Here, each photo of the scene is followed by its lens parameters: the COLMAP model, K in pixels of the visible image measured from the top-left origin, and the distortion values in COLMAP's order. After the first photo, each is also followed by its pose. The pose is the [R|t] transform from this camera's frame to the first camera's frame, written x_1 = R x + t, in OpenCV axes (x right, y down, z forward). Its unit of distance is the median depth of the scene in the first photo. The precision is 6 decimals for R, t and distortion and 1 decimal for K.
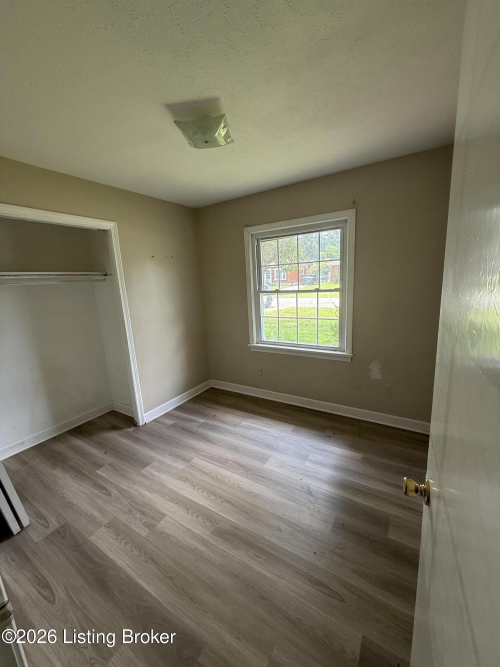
lens RADIAL K [[266.7, 0, 251.2], [0, 266.7, 332.8], [0, 0, 1]] dist [-0.000483, -0.000277]
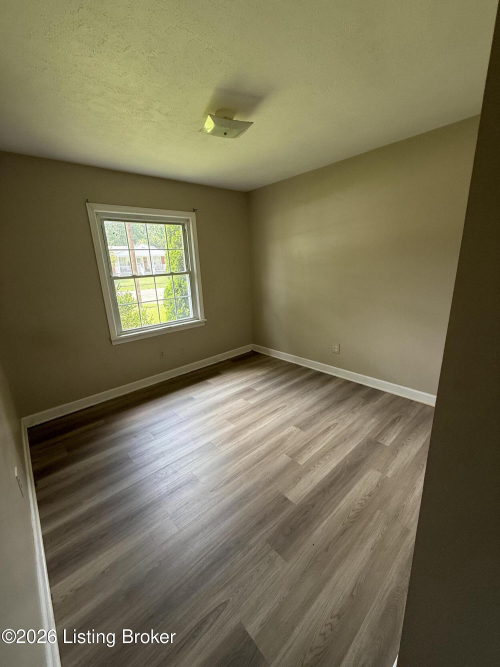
lens RADIAL K [[266.7, 0, 248.3], [0, 266.7, 336.8], [0, 0, 1]] dist [-0.000483, -0.000277]
pose [[0.282449, -0.234755, 0.930115, -0.837119], [0.206466, 0.961747, 0.180041, -0.033544], [-0.936800, 0.141185, 0.320113, 0.336226]]
